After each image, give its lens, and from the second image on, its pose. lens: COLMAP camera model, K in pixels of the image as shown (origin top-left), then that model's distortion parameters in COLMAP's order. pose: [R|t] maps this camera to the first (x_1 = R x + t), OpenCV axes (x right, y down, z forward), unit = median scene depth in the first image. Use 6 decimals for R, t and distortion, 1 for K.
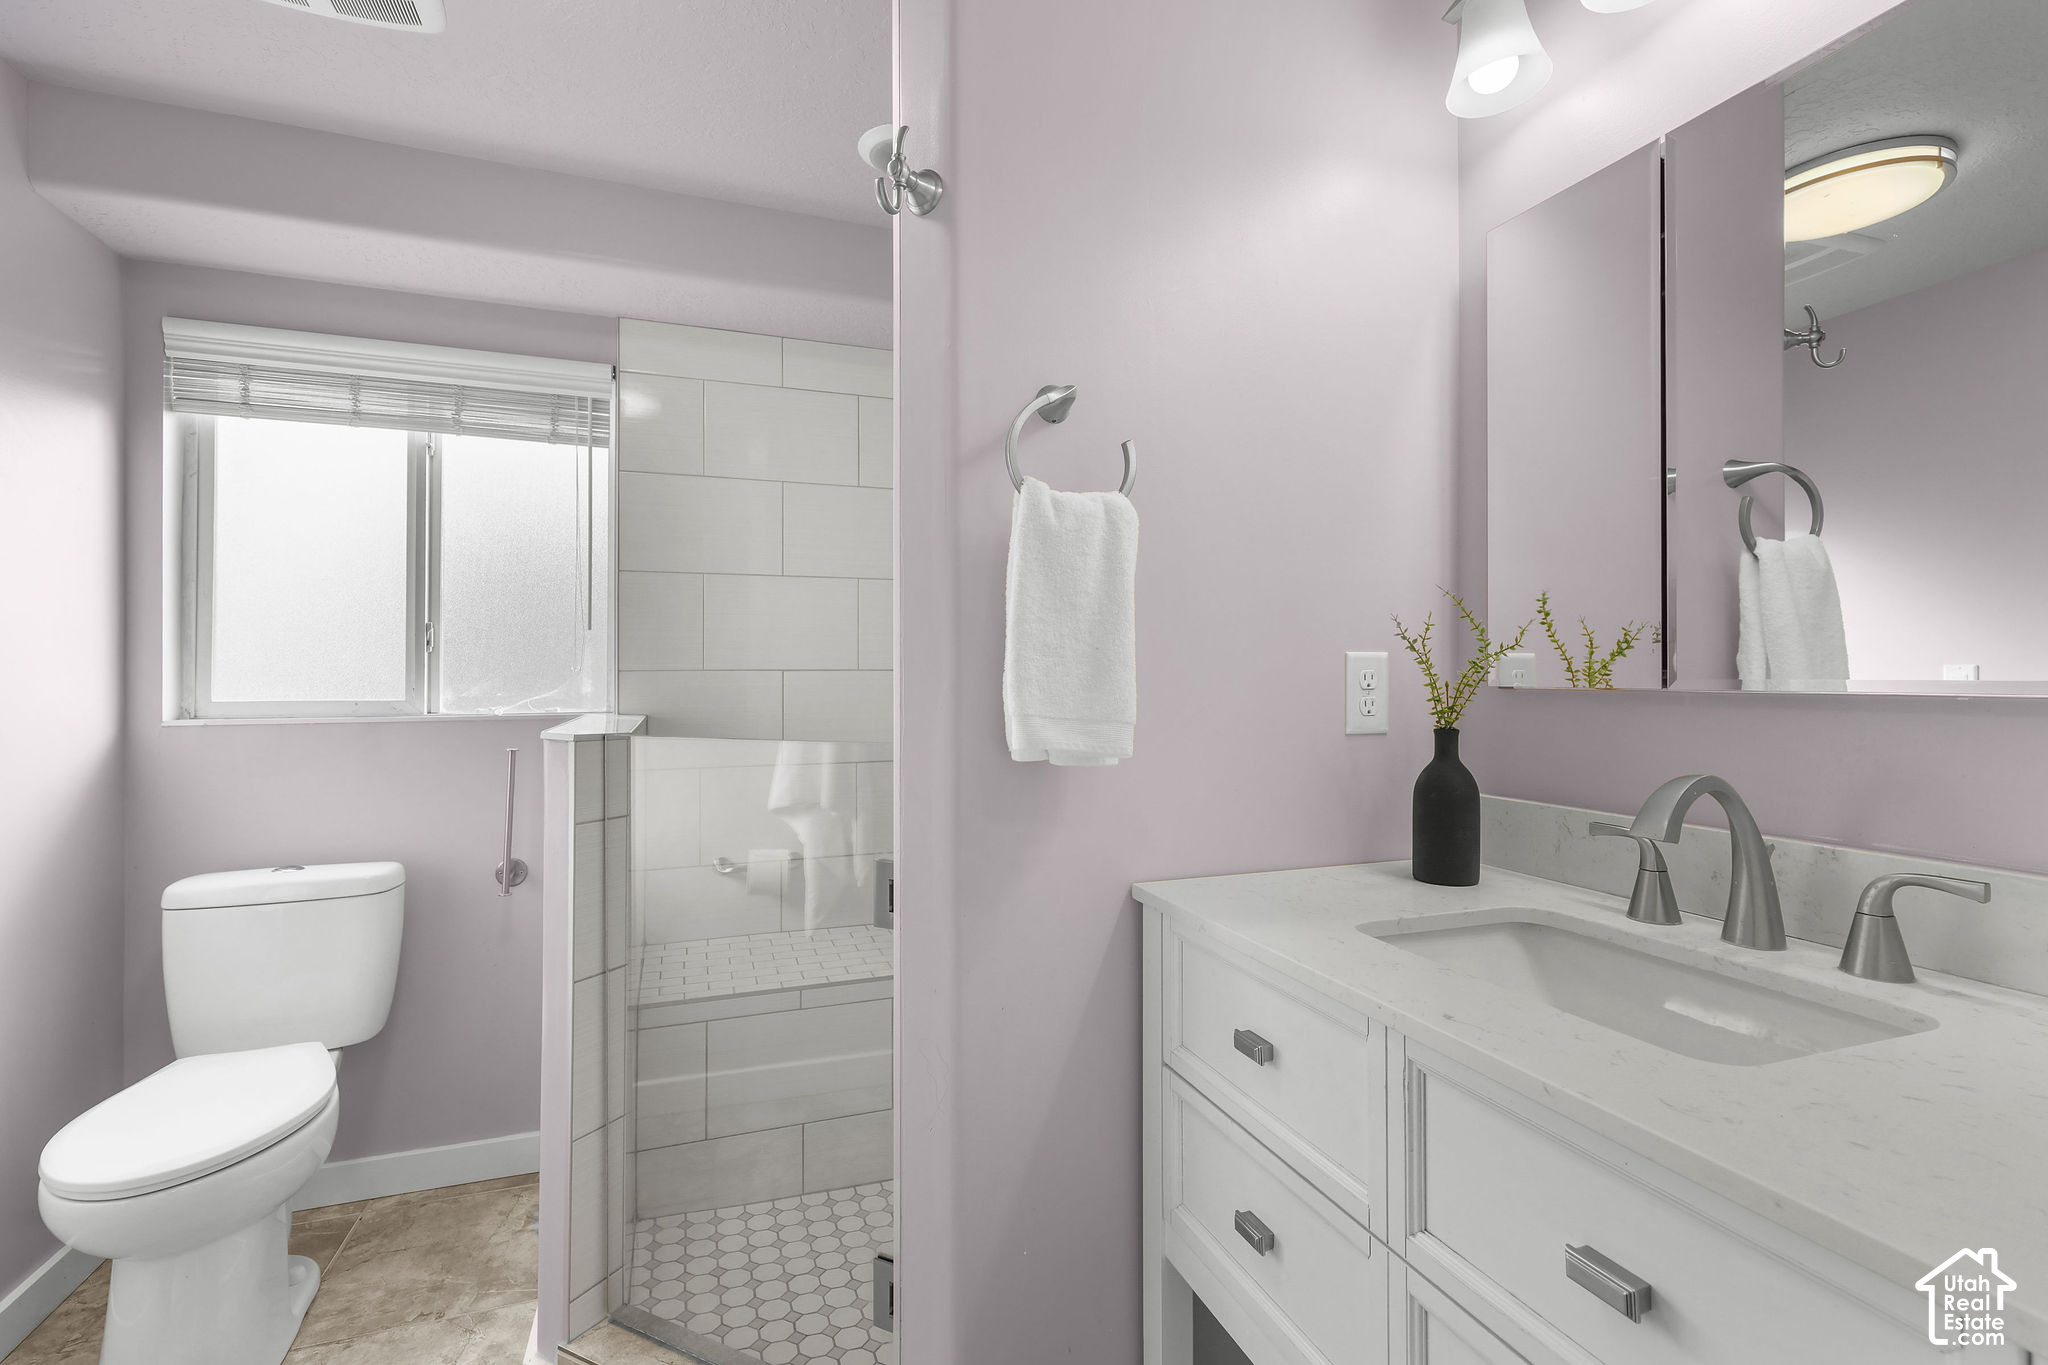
lens RADIAL K [[939.5, 0, 1030.0], [0, 939.5, 675.8], [0, 0, 1]] dist [0.002132, -0.000144]
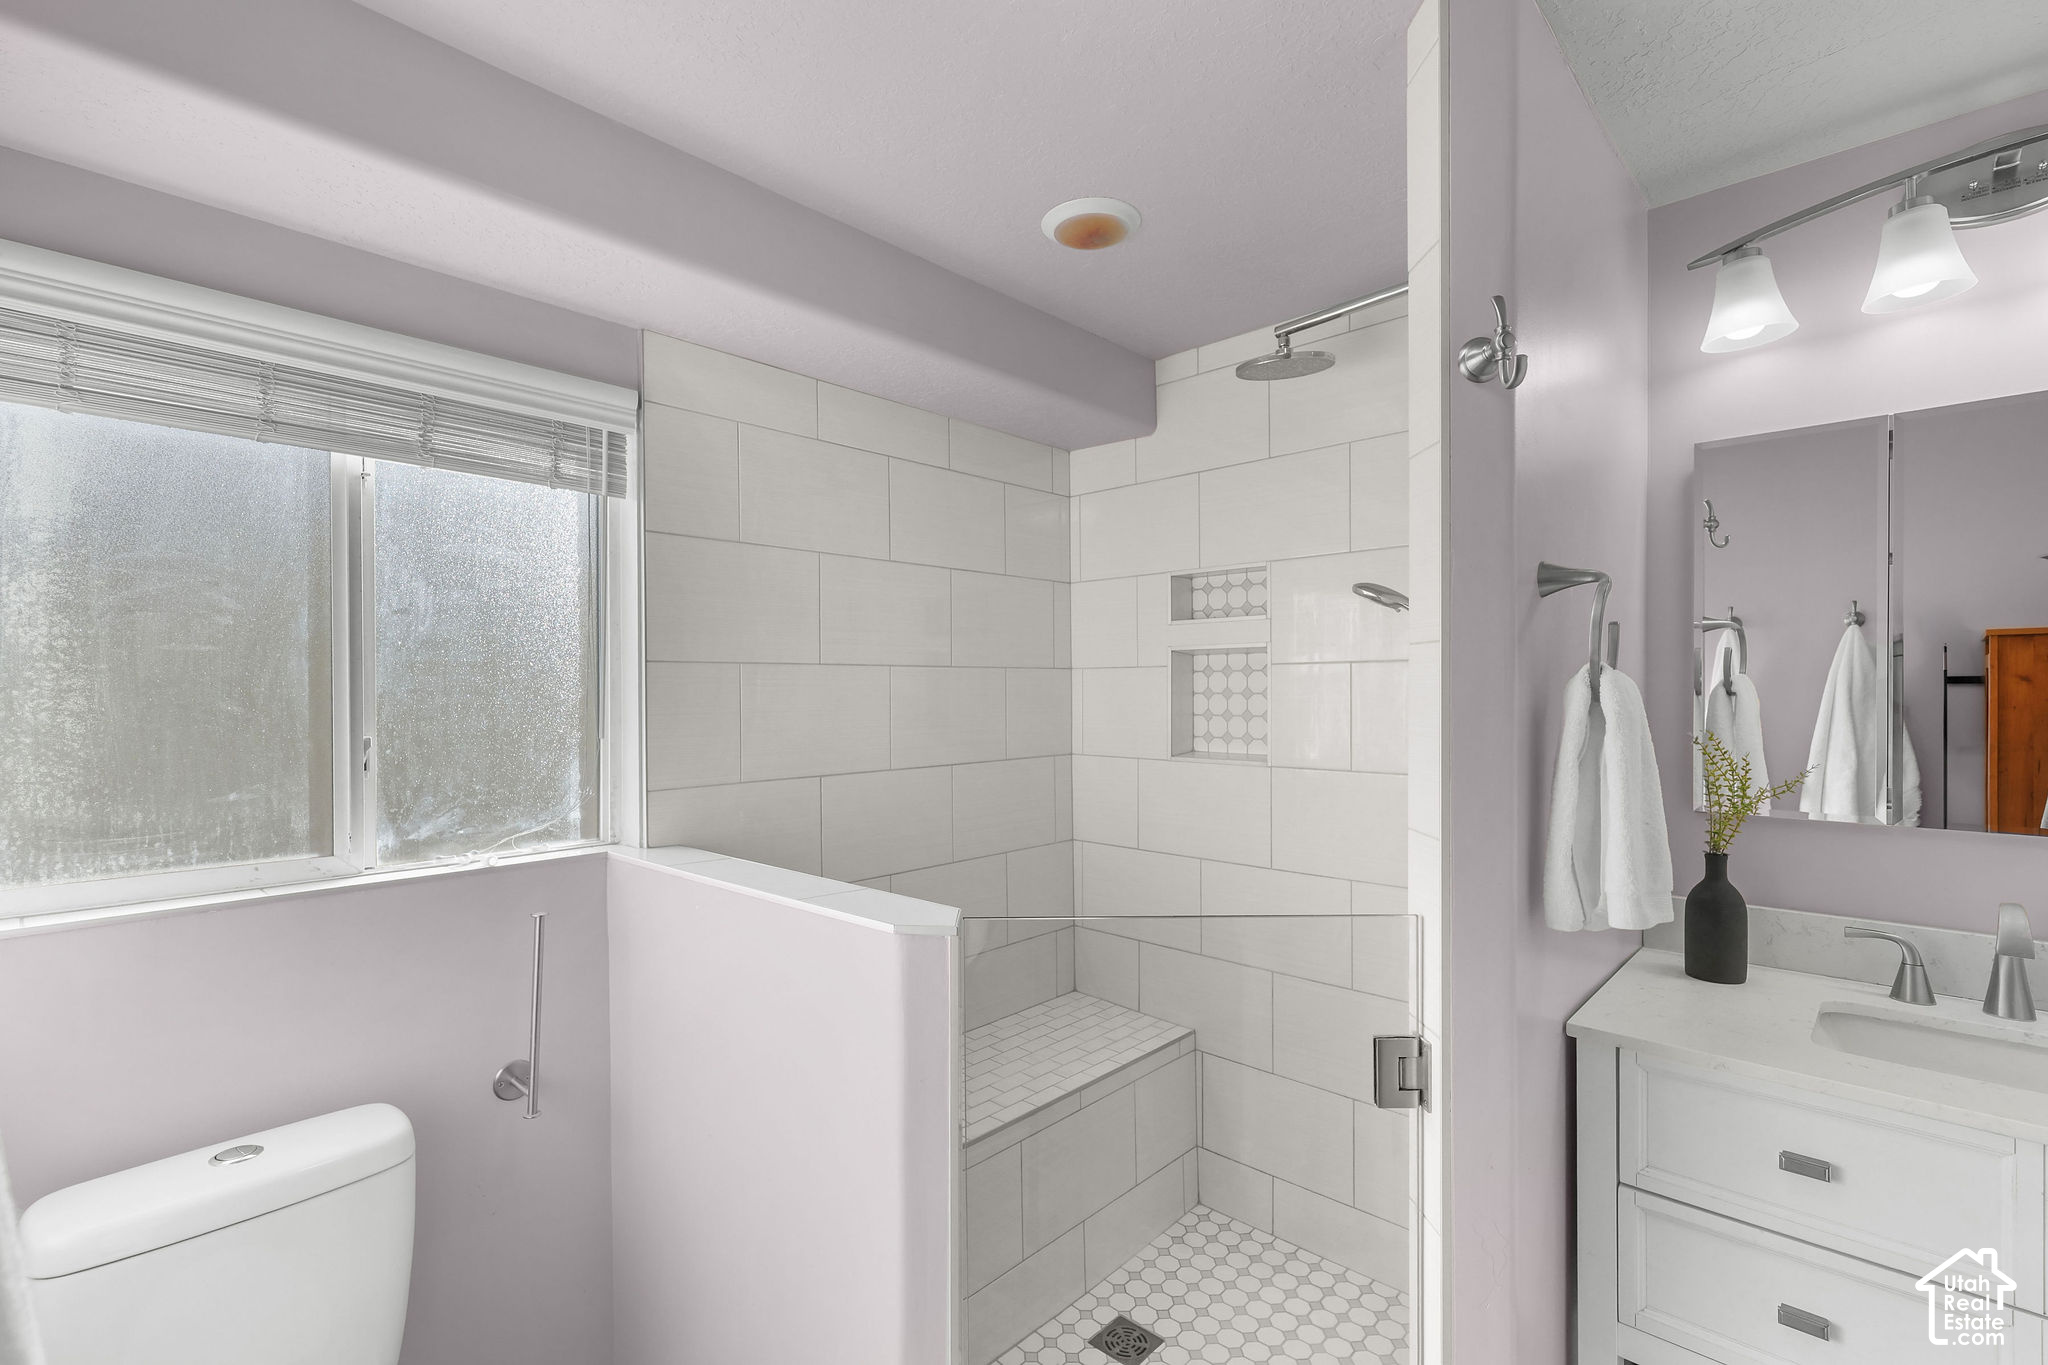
lens RADIAL K [[939.5, 0, 1024.2], [0, 939.5, 691.9], [0, 0, 1]] dist [0.002132, -0.000144]
pose [[0.889463, -0.001839, 0.457003, -0.519243], [-0.000241, 0.999990, 0.004494, -0.090621], [-0.457007, -0.004107, 0.889454, 0.176442]]
